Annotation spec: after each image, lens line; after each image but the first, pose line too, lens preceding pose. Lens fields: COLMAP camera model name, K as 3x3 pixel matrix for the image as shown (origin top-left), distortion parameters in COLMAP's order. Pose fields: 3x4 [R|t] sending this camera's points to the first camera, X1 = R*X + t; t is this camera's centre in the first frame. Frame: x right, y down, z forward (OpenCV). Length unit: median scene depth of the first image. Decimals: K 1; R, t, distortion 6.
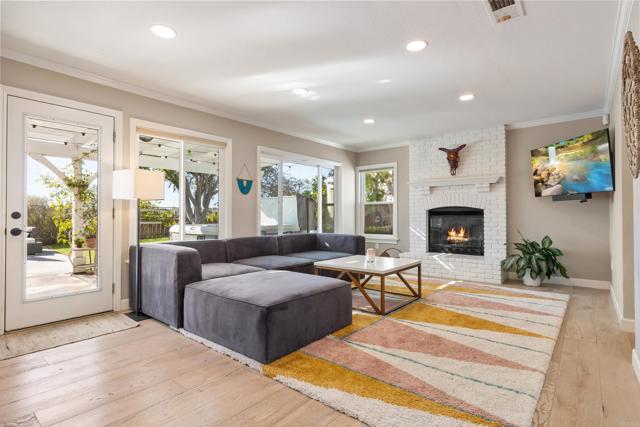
lens RADIAL K [[315.2, 0, 317.0], [0, 315.2, 213.1], [0, 0, 1]] dist [0.000719, 0.000132]
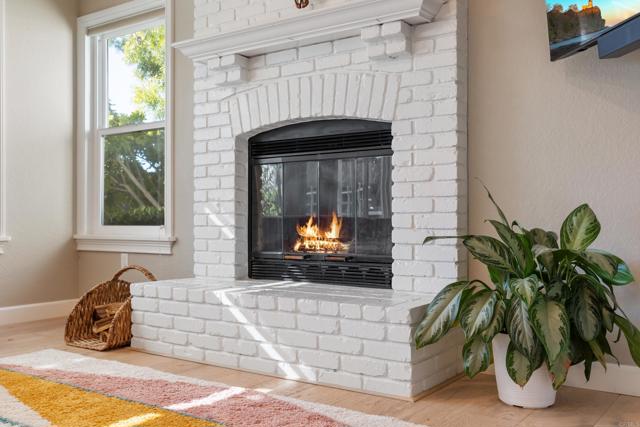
lens RADIAL K [[621.9, 0, 322.1], [0, 621.9, 215.5], [0, 0, 1]] dist [-0.002030, 0.000000]
pose [[0.995646, -0.002321, 0.093190, 0.424606], [0.001618, 0.999970, 0.007617, 0.068299], [-0.093205, -0.007433, 0.995619, 0.467655]]
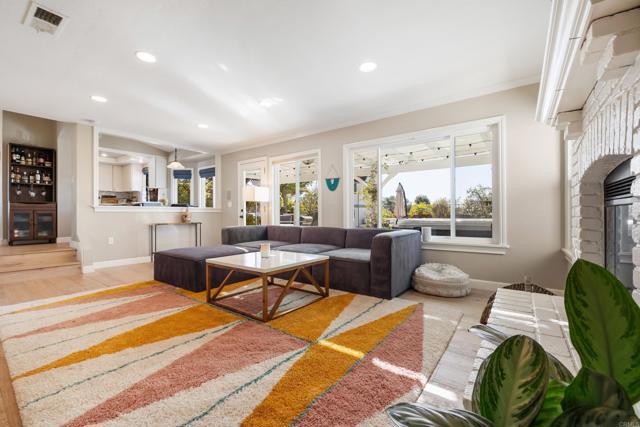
lens RADIAL K [[269.2, 0, 336.9], [0, 269.2, 214.3], [0, 0, 1]] dist [-0.009176, -0.000448]
pose [[0.096477, 0.001514, -0.995334, 1.007334], [0.015450, 0.999876, 0.003019, 0.033738], [0.995215, -0.015669, 0.096442, 1.190253]]
